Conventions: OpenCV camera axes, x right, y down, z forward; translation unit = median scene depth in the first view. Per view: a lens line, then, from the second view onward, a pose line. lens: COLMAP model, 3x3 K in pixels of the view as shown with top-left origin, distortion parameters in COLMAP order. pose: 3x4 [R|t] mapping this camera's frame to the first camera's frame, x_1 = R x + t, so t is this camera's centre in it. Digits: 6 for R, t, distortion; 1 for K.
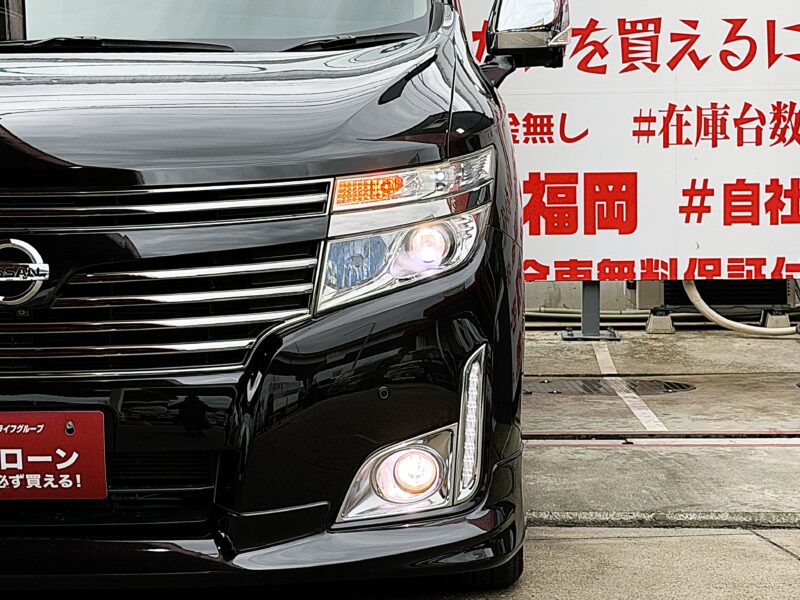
lens RADIAL K [[2319.8, 0, 400.0], [0, 2319.8, 300.0], [0, 0, 1]] dist [0.117907, 1.219331]
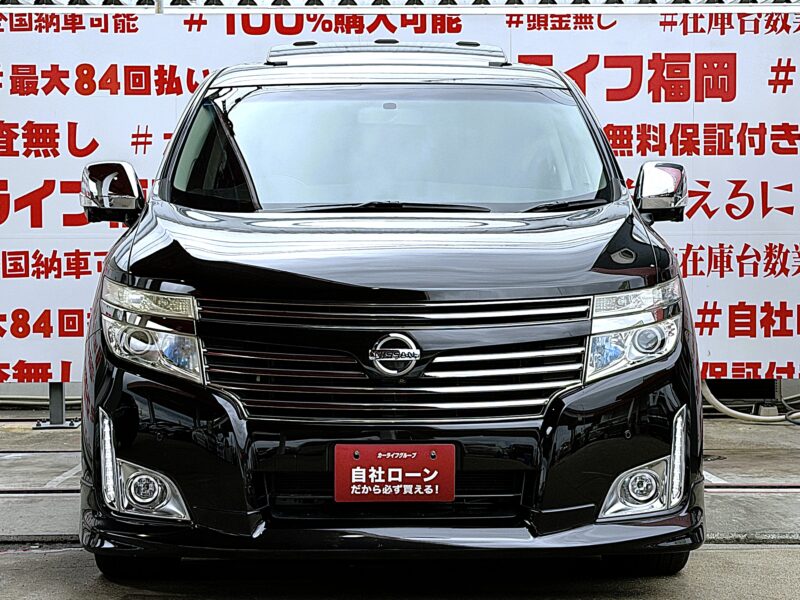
lens RADIAL K [[2034.7, 0, 400.0], [0, 2034.7, 300.0], [0, 0, 1]] dist [0.032849, 1.016870]
pose [[0.999670, 0.005677, 0.025069, -0.074530], [-0.004324, 0.998547, -0.053708, 0.009245], [-0.025338, 0.053582, 0.998242, -0.137382]]
